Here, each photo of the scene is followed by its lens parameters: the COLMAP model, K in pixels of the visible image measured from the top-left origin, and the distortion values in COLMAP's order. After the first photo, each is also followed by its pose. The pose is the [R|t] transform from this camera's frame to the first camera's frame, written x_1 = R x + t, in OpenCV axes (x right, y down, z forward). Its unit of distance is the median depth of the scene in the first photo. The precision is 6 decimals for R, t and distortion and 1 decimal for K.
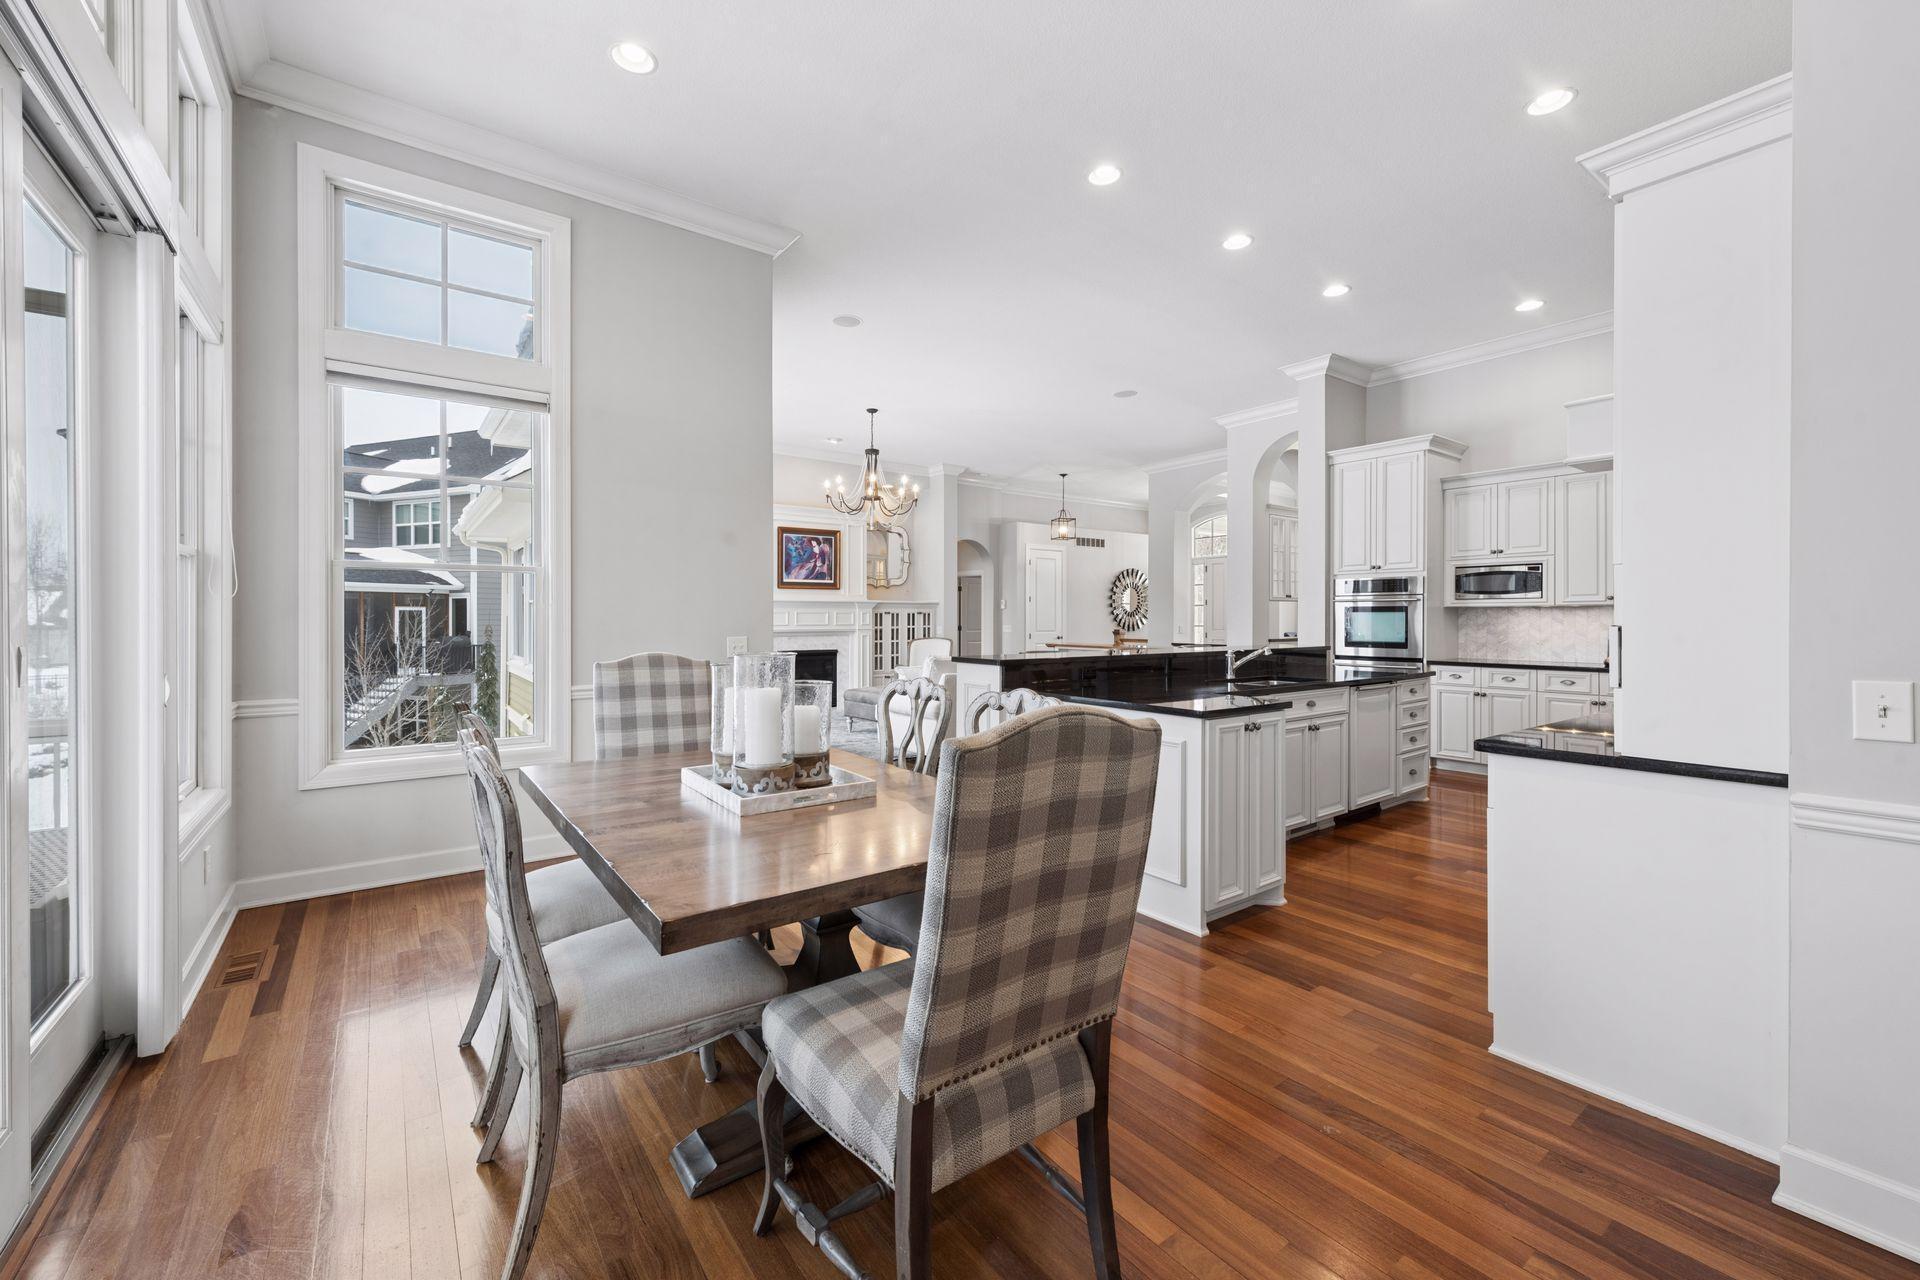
lens RADIAL K [[789.3, 0, 963.0], [0, 789.3, 624.6], [0, 0, 1]] dist [-0.000032, -0.000017]
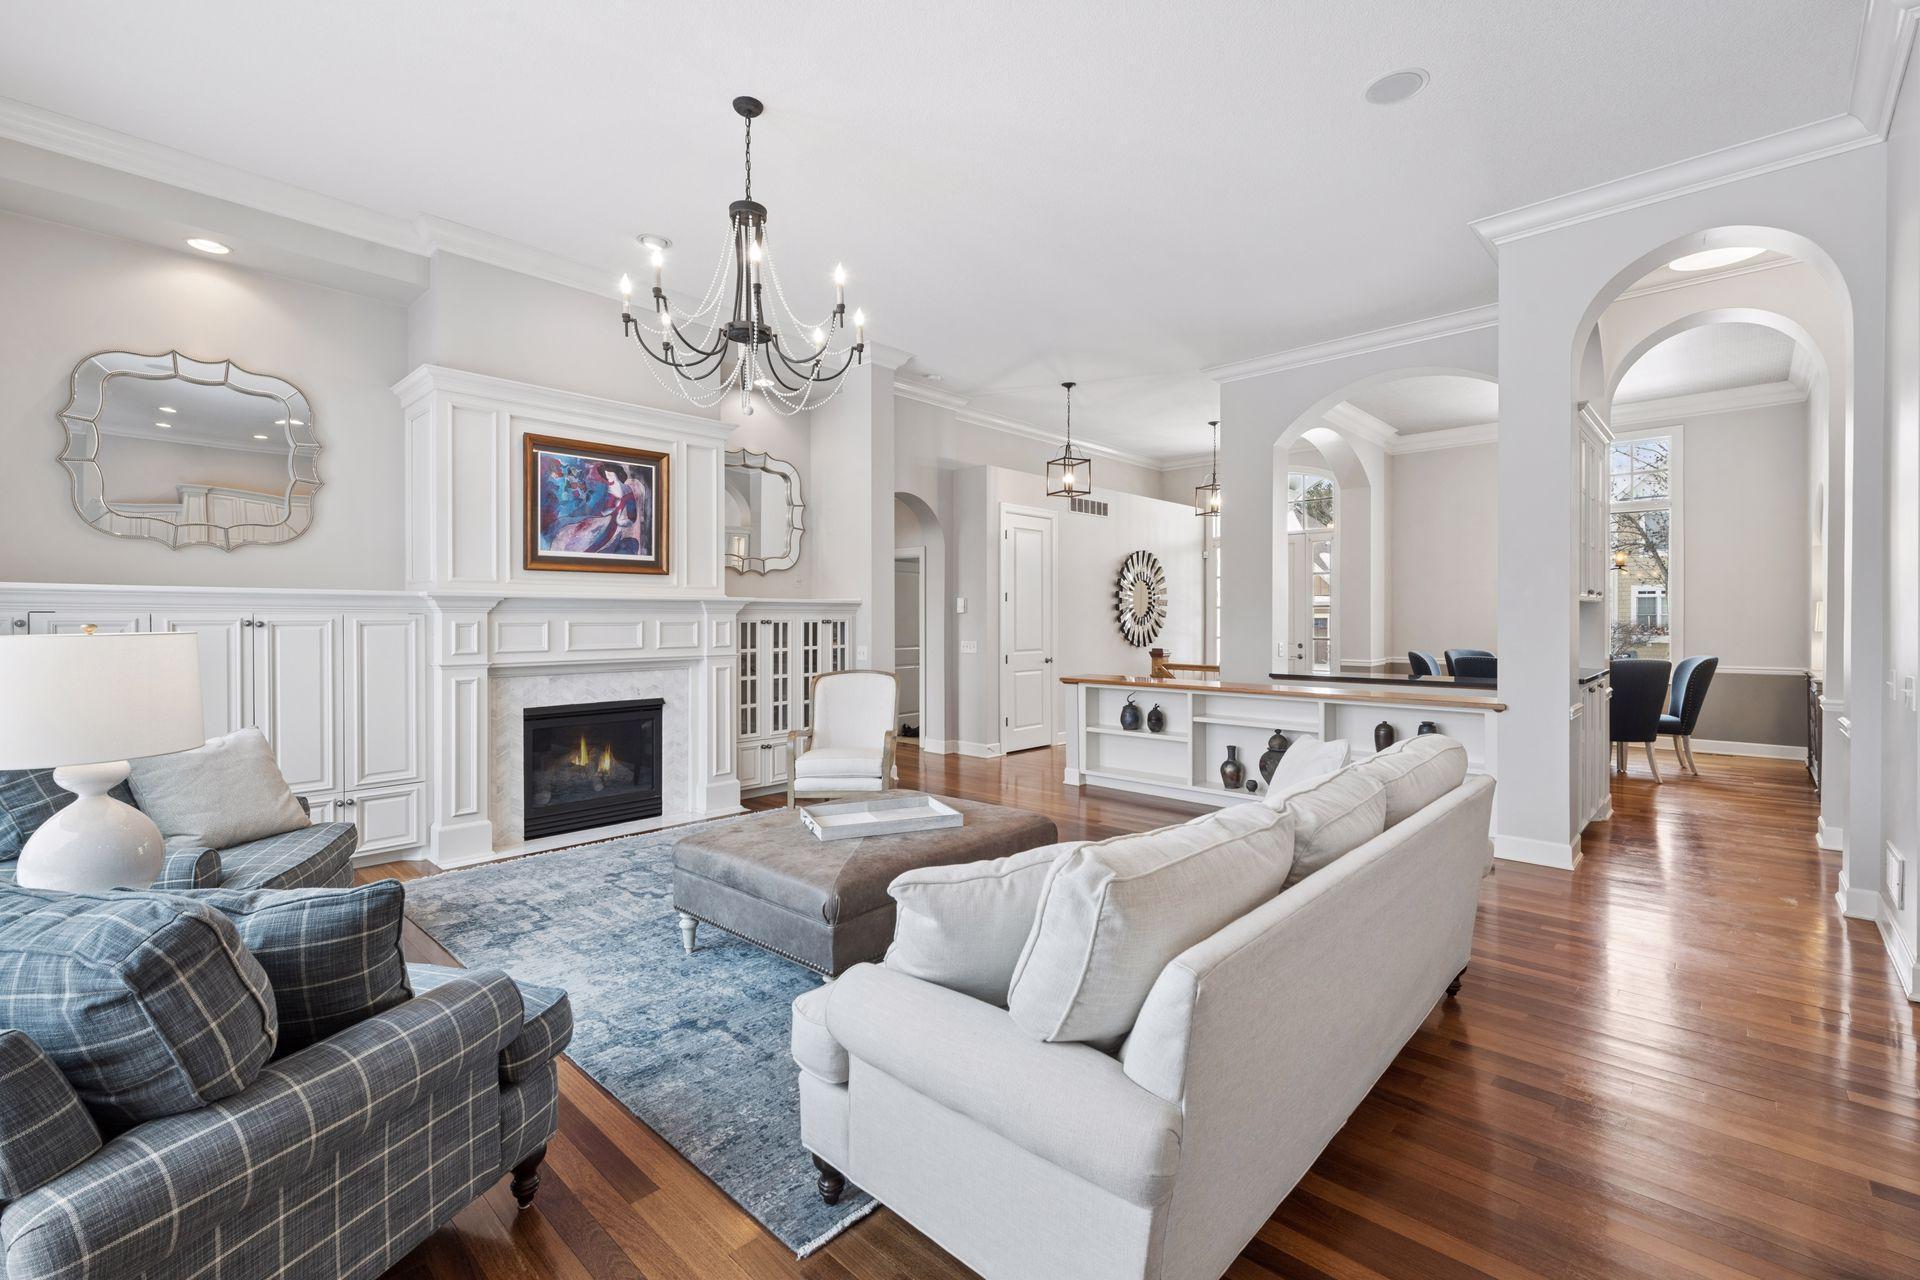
lens RADIAL K [[841.1, 0, 957.4], [0, 841.1, 628.1], [0, 0, 1]] dist [-0.000136, -0.000035]
pose [[0.986697, -0.000558, 0.162567, -0.061722], [-0.000342, 0.999985, 0.005508, -0.013969], [-0.162568, -0.005490, 0.986682, 0.439330]]
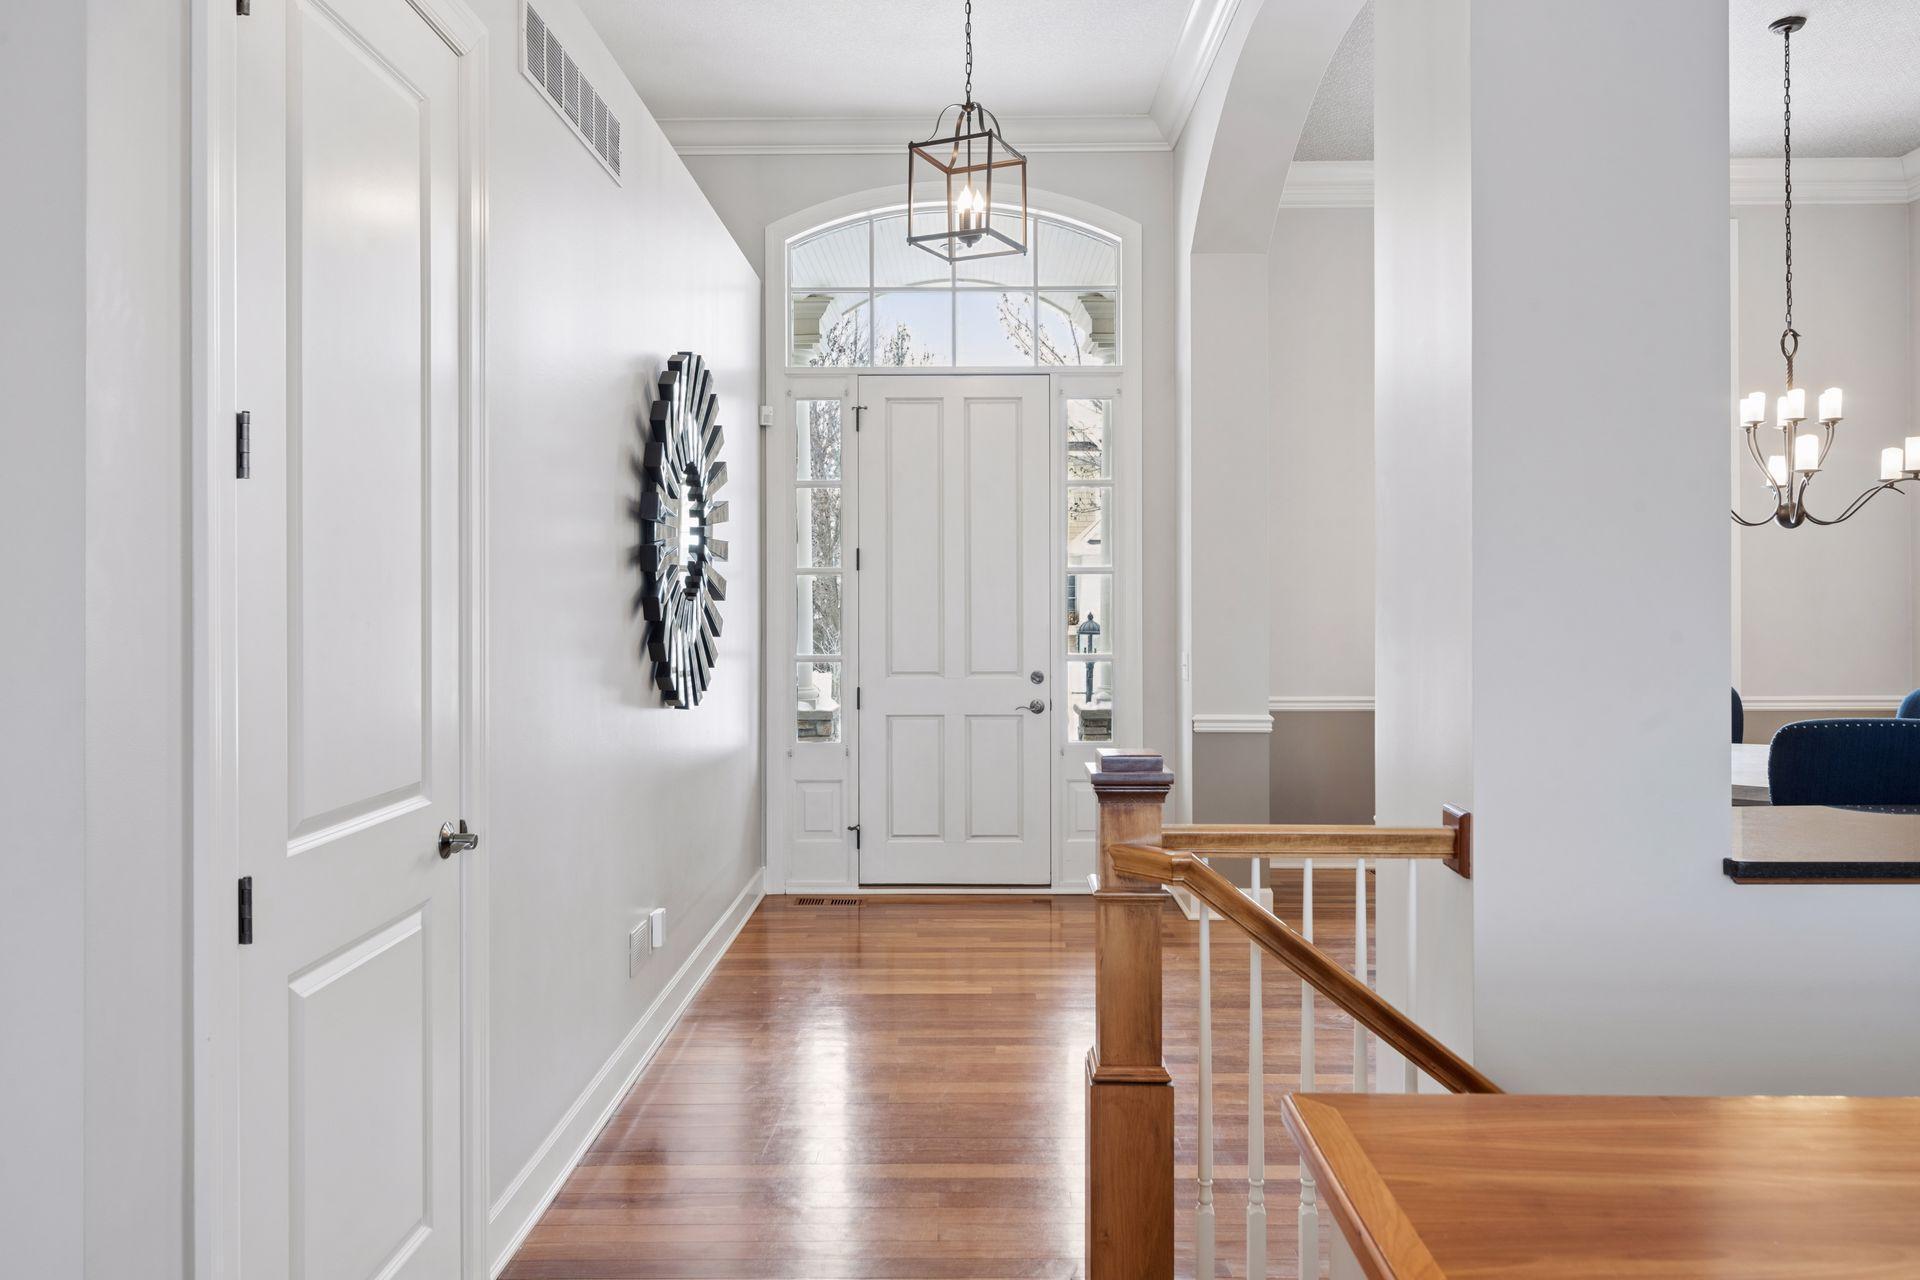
lens RADIAL K [[1275.2, 0, 960.0], [0, 1275.2, 605.7], [0, 0, 1]] dist [0.000187, 0.000009]
pose [[0.614227, 0.001939, 0.789127, 0.030770], [0.000070, 0.999997, -0.002512, -0.017547], [-0.789130, 0.001598, 0.614225, 0.992263]]
